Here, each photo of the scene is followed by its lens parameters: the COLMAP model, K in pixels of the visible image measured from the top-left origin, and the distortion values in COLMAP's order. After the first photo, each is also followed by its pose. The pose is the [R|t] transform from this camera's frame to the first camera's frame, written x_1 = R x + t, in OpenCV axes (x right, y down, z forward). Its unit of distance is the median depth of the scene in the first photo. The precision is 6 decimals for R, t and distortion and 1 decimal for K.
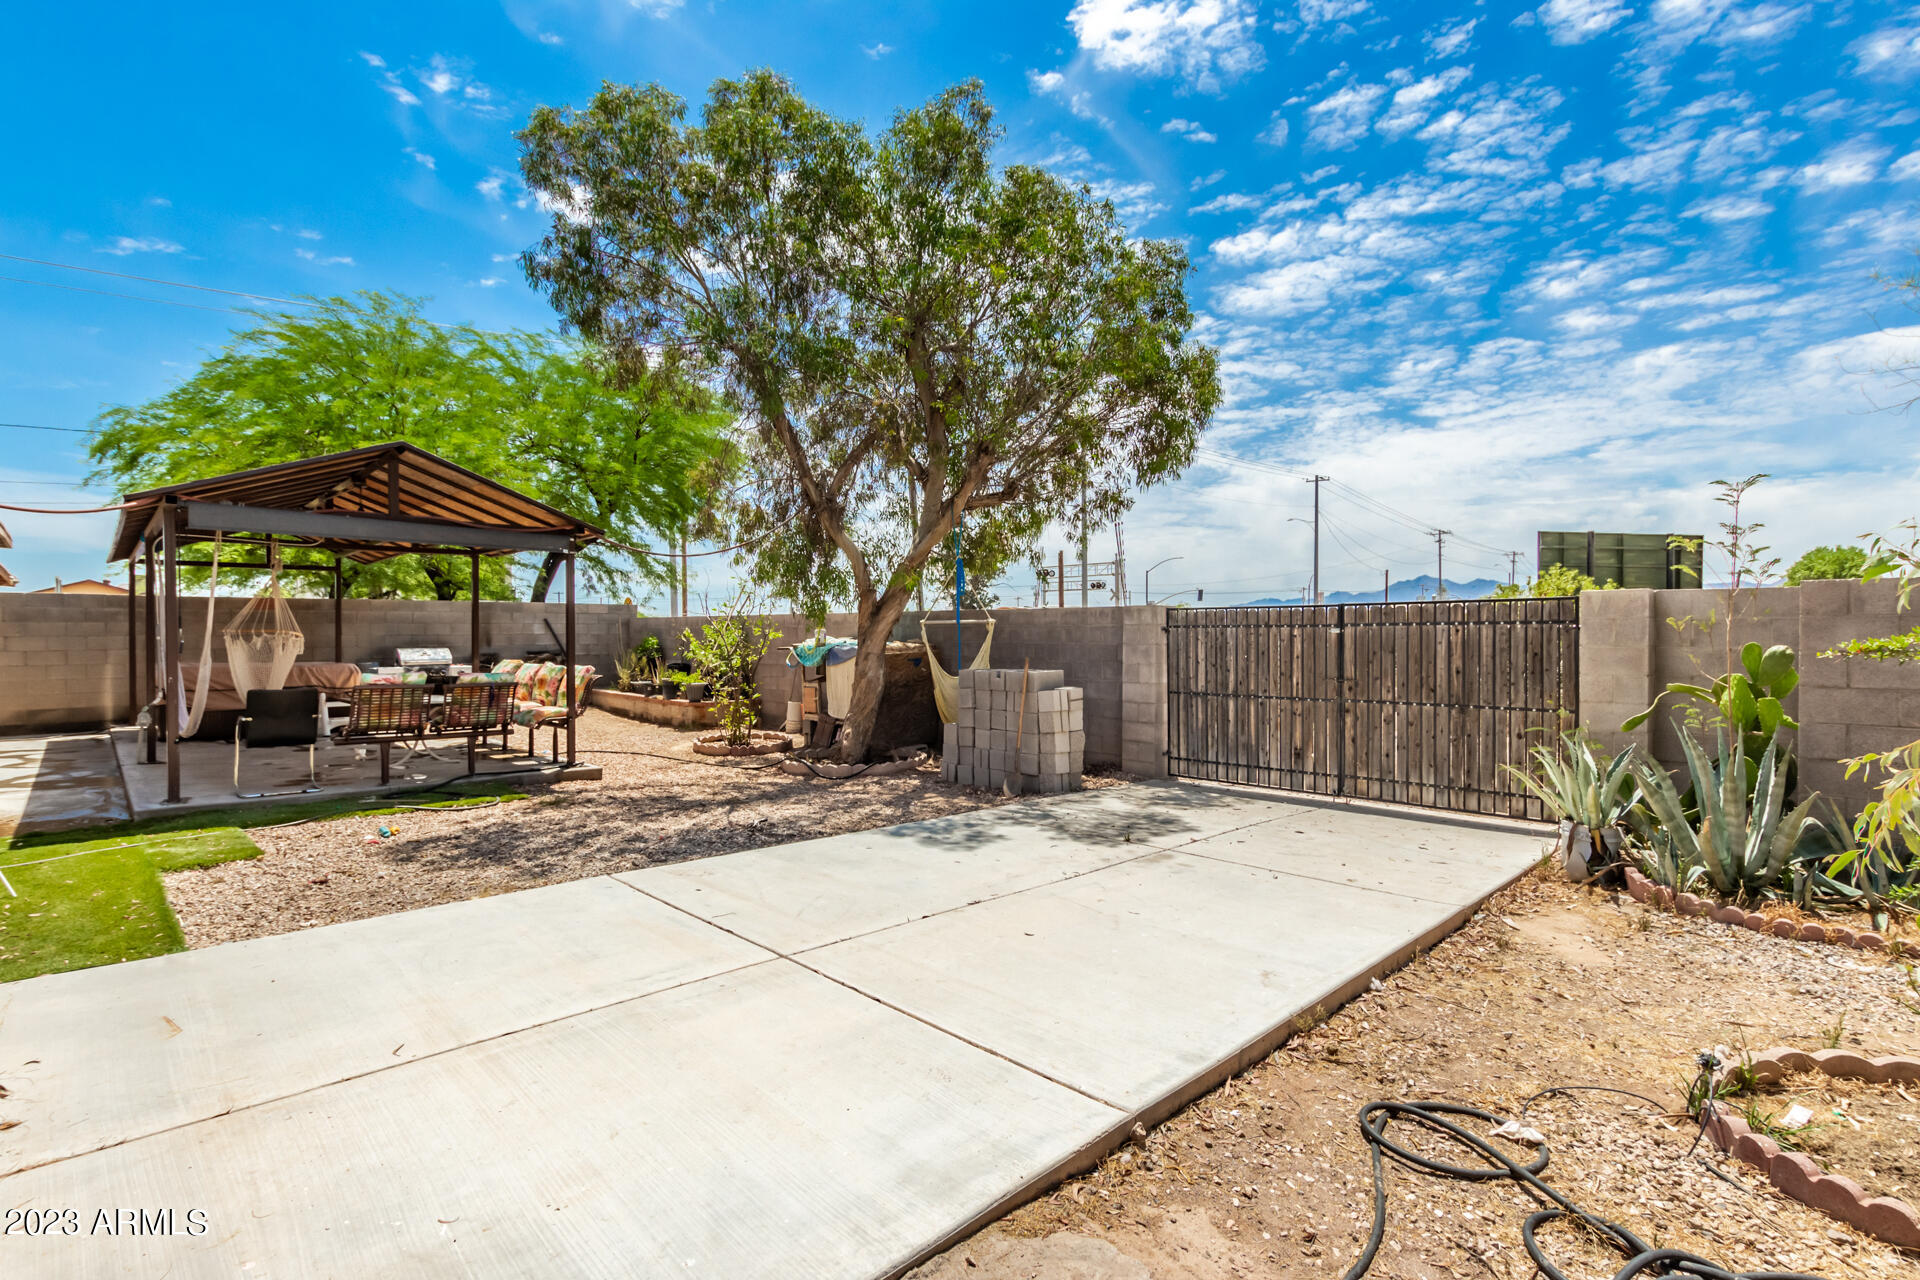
lens RADIAL K [[906.2, 0, 959.1], [0, 906.2, 638.4], [0, 0, 1]] dist [0.002431, 0.000539]
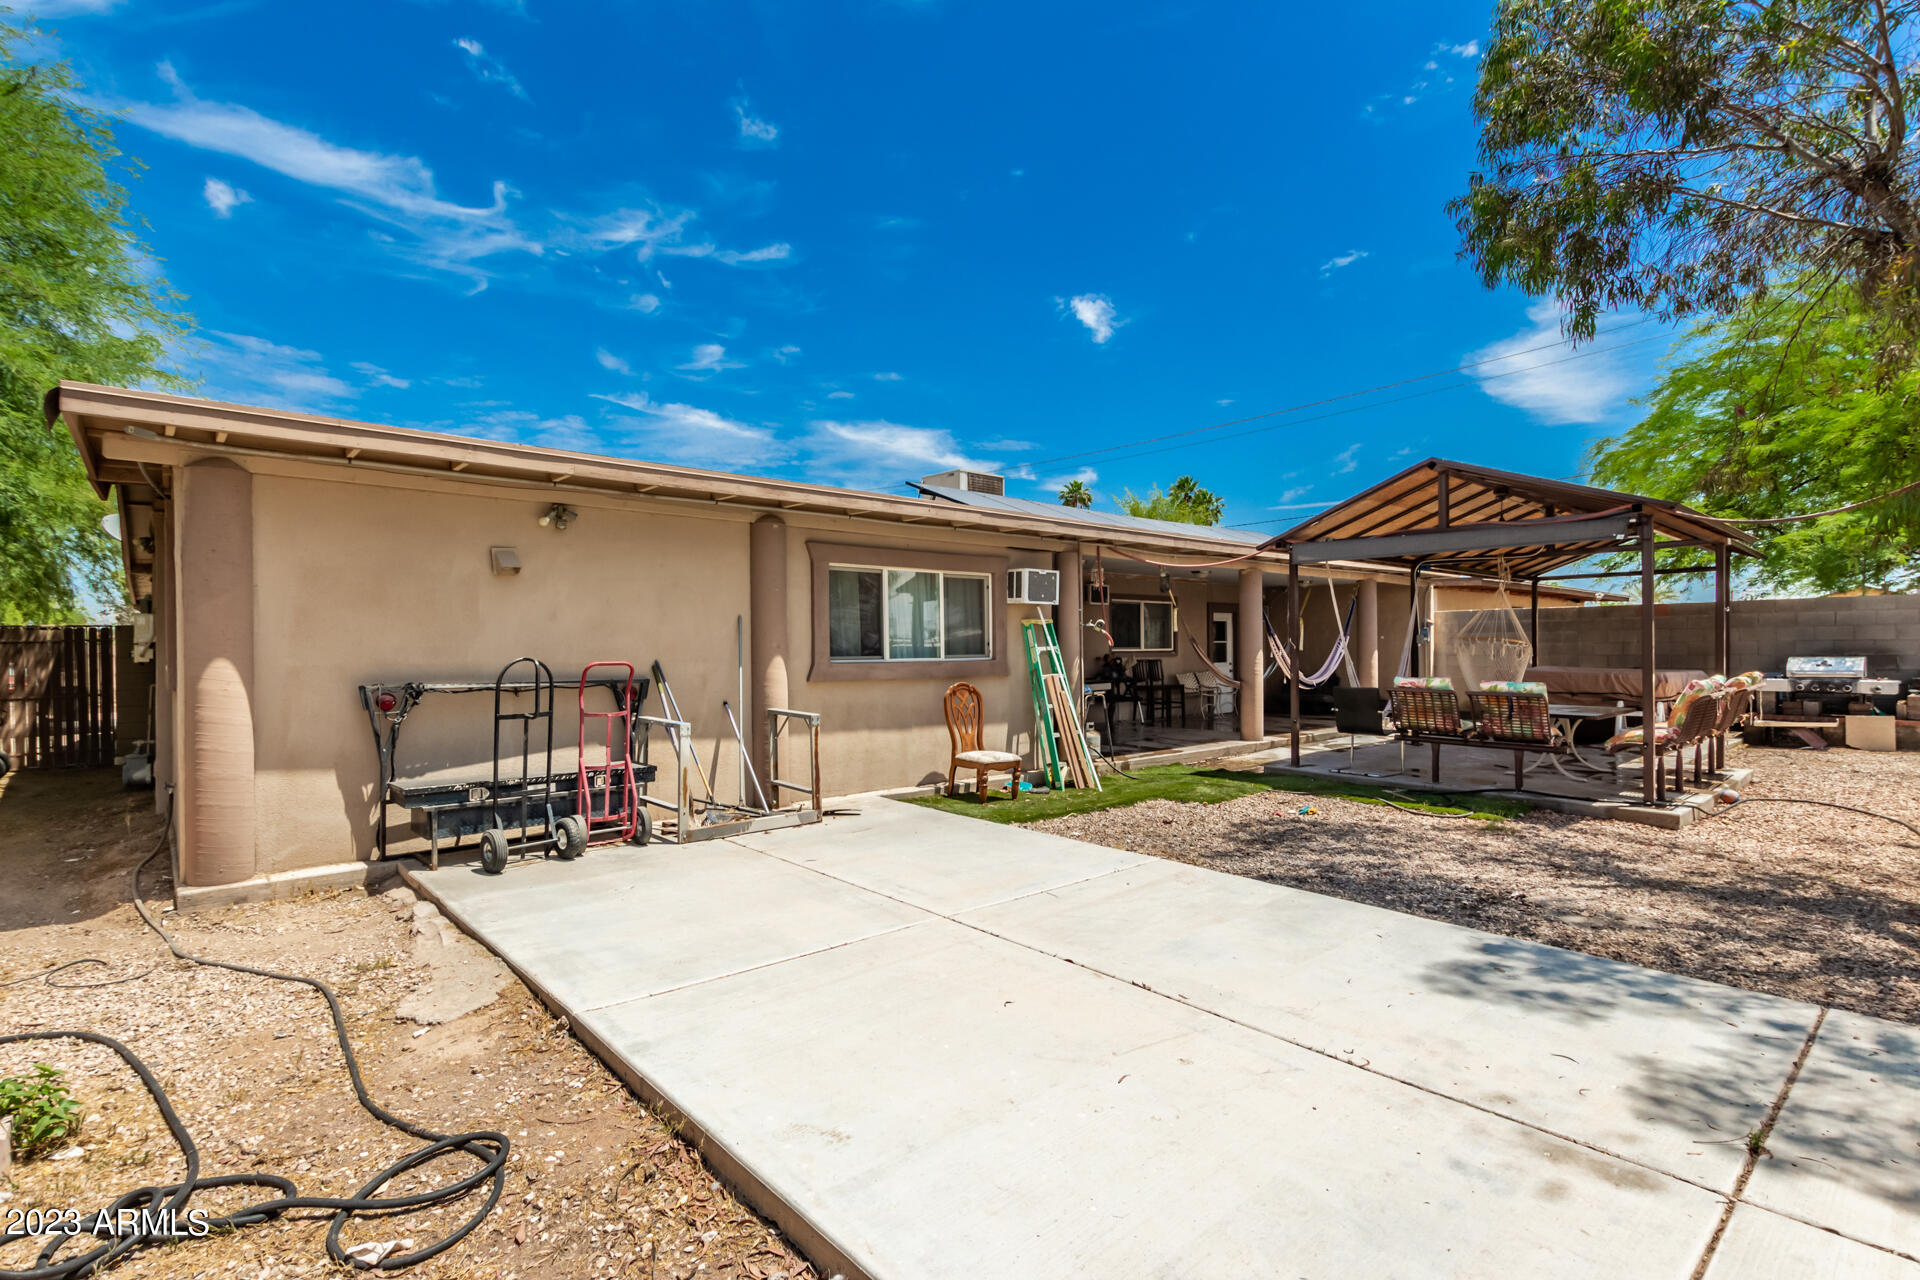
lens RADIAL K [[906.2, 0, 964.5], [0, 906.2, 646.5], [0, 0, 1]] dist [0.002431, 0.000539]
pose [[-0.047949, 0.000547, -0.998850, 0.797391], [0.001341, 0.999999, 0.000484, 0.001137], [0.998849, -0.001316, -0.047950, 0.886208]]
